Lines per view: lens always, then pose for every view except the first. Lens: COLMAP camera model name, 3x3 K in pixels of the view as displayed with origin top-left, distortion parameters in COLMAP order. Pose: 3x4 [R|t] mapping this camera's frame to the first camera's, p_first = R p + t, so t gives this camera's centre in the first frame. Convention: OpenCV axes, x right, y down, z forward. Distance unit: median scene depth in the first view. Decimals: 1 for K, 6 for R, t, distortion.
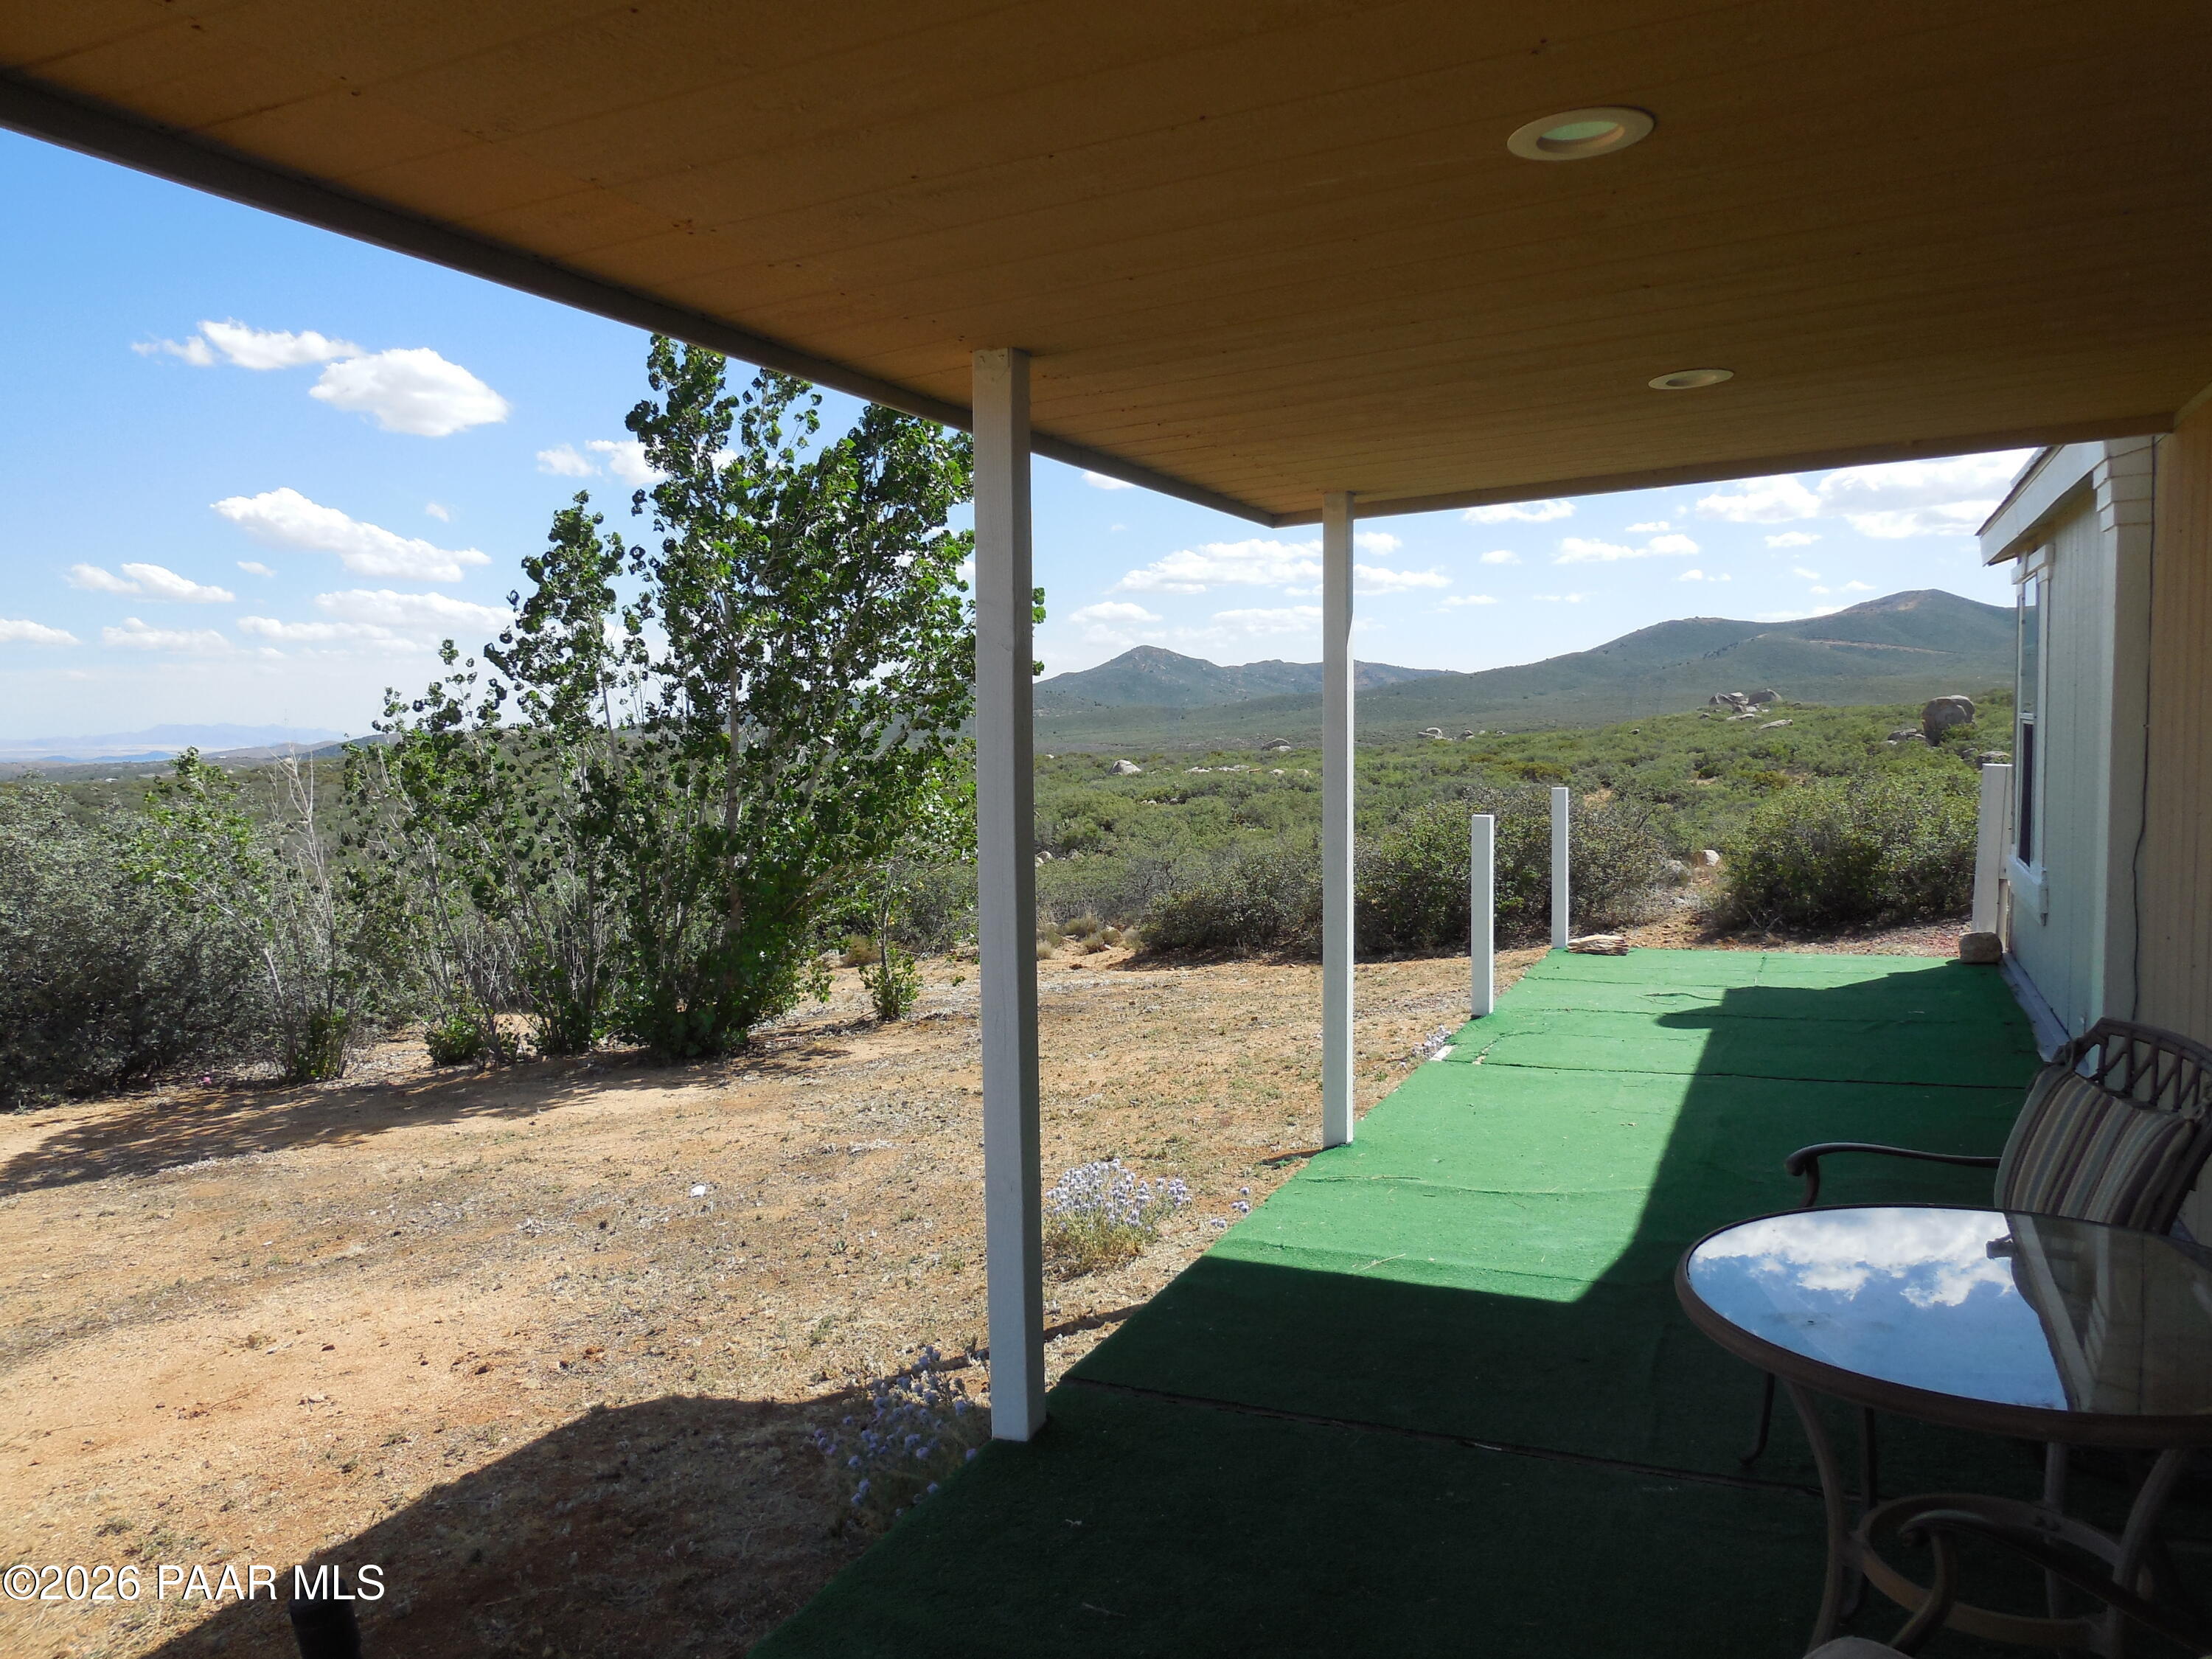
lens RADIAL K [[1652.3, 0, 1106.5], [0, 1652.3, 827.9], [0, 0, 1]] dist [0.003314, 0.004503]
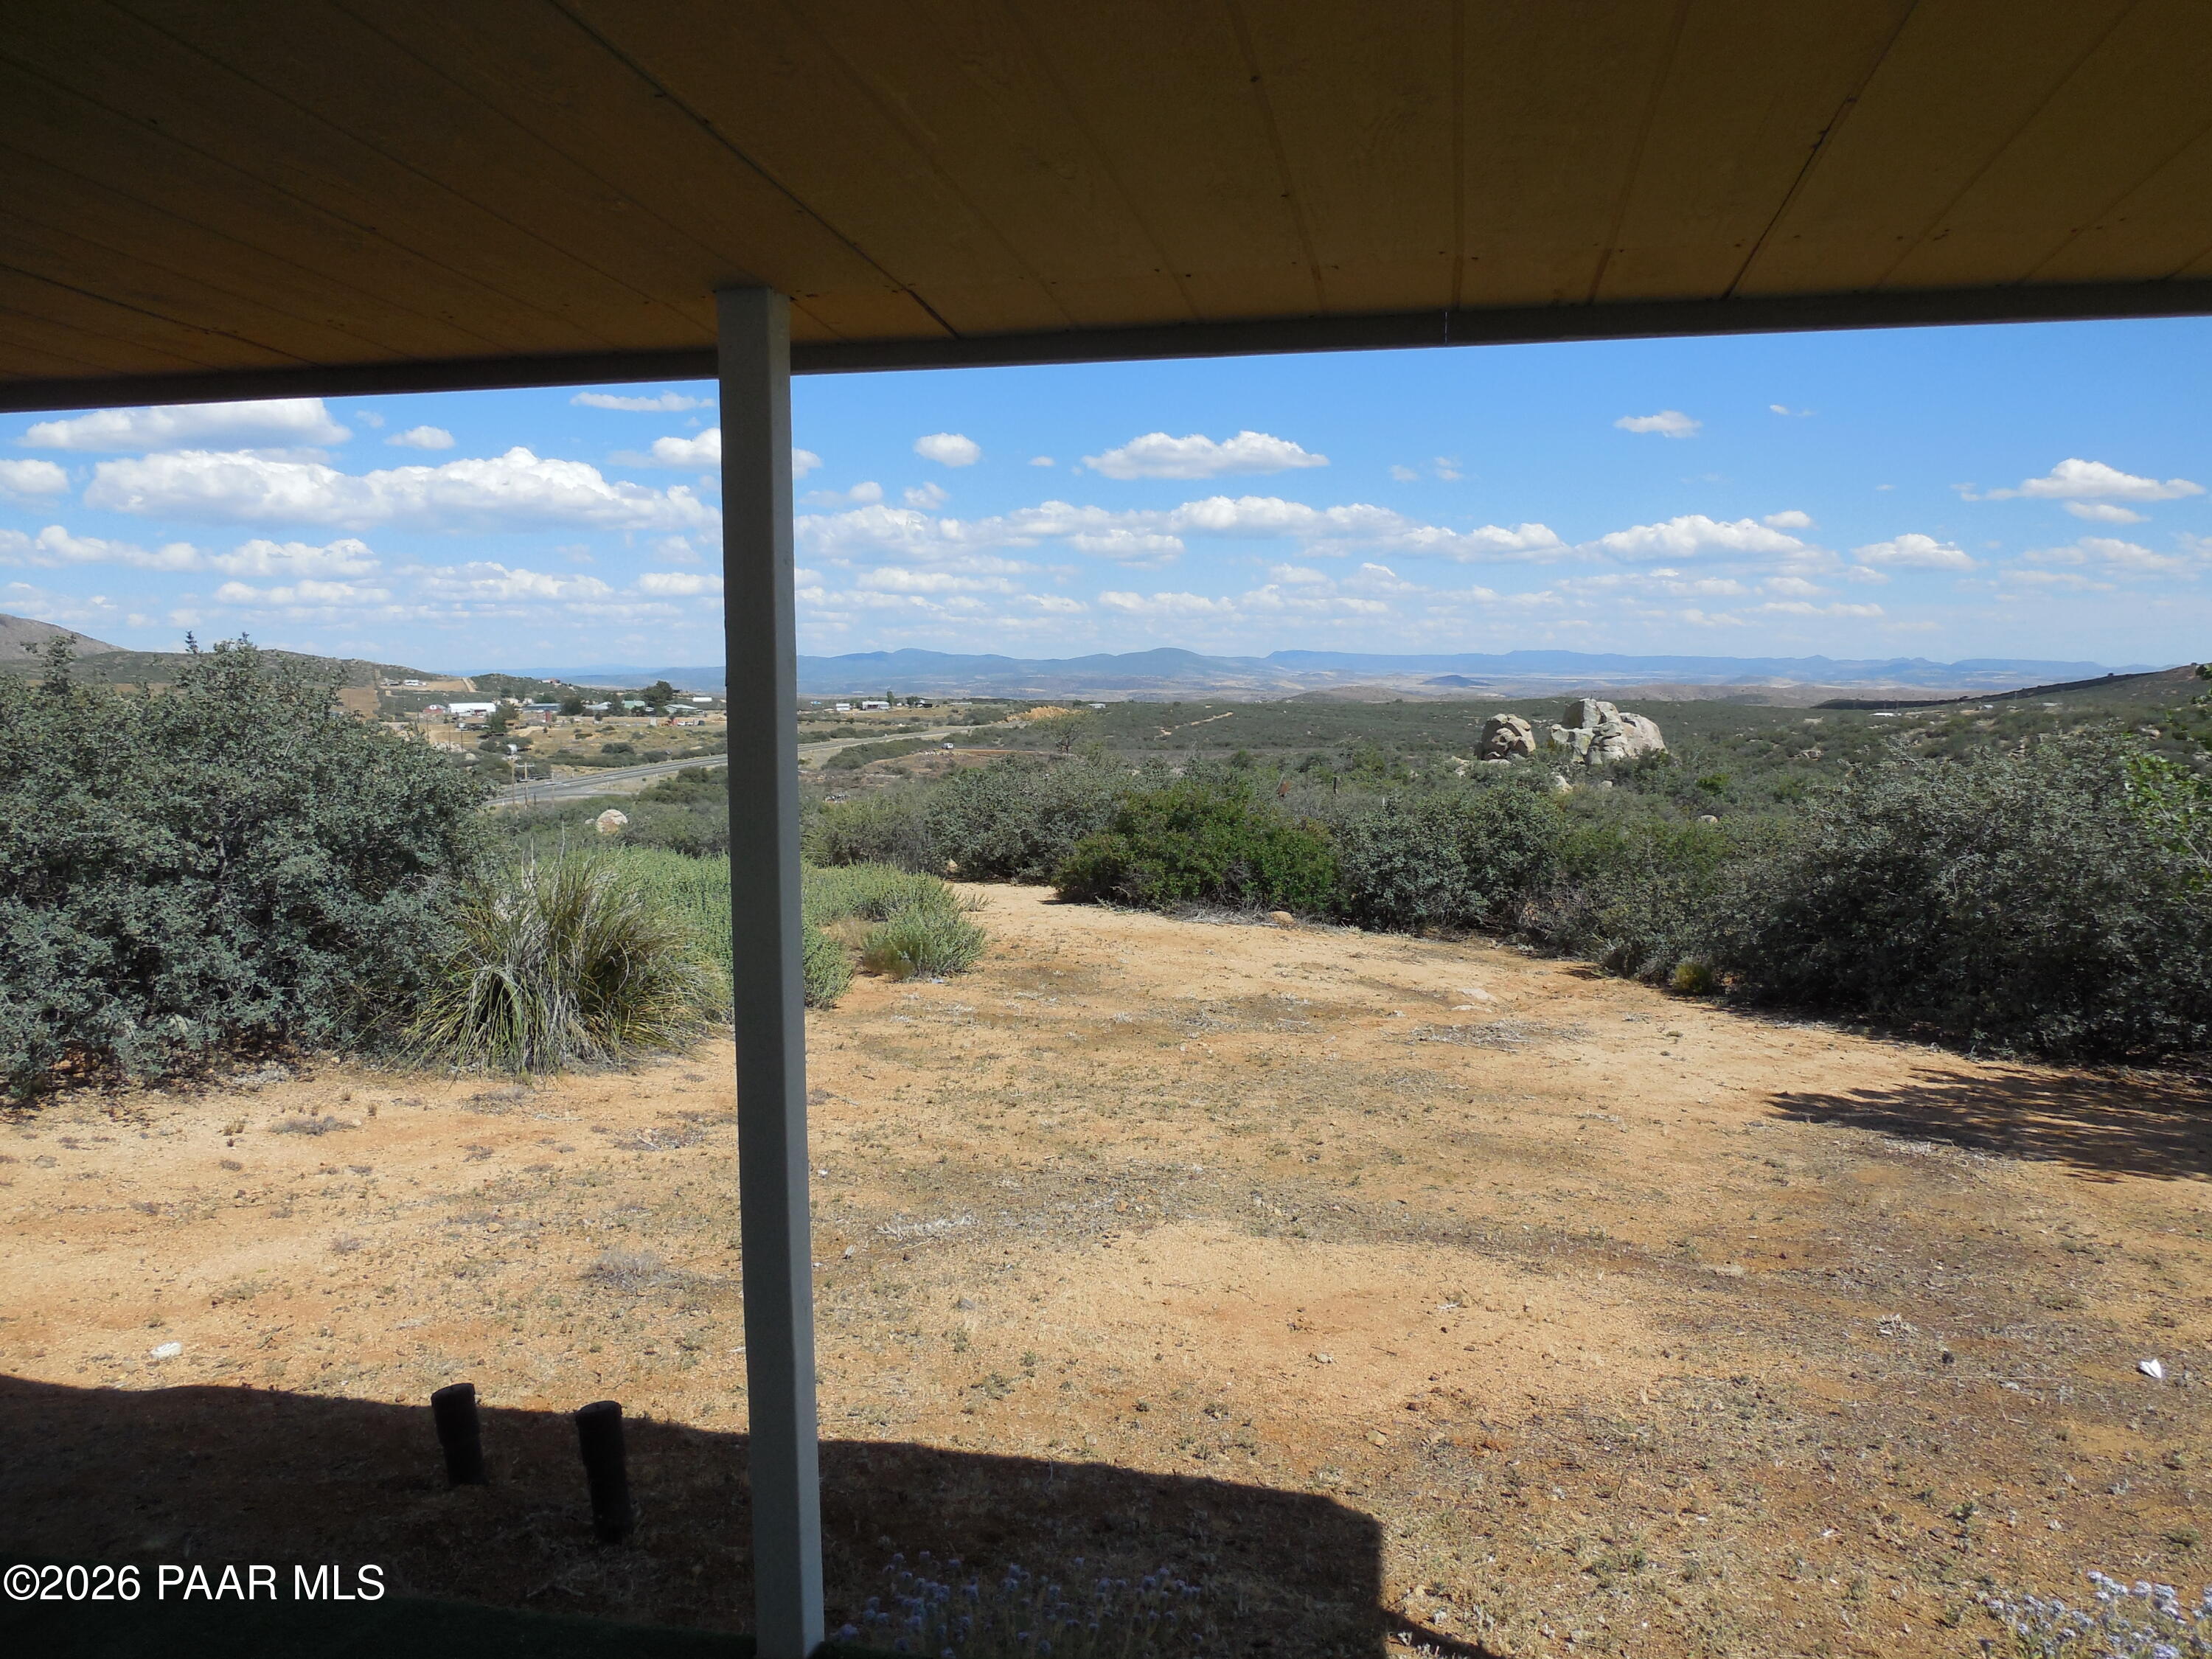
lens RADIAL K [[1652.3, 0, 1106.3], [0, 1652.3, 828.6], [0, 0, 1]] dist [0.003314, 0.004503]
pose [[0.337600, 0.120729, -0.933515, 0.295069], [-0.096702, 0.990942, 0.093185, -0.046755], [0.936309, 0.058814, 0.346216, 0.387157]]
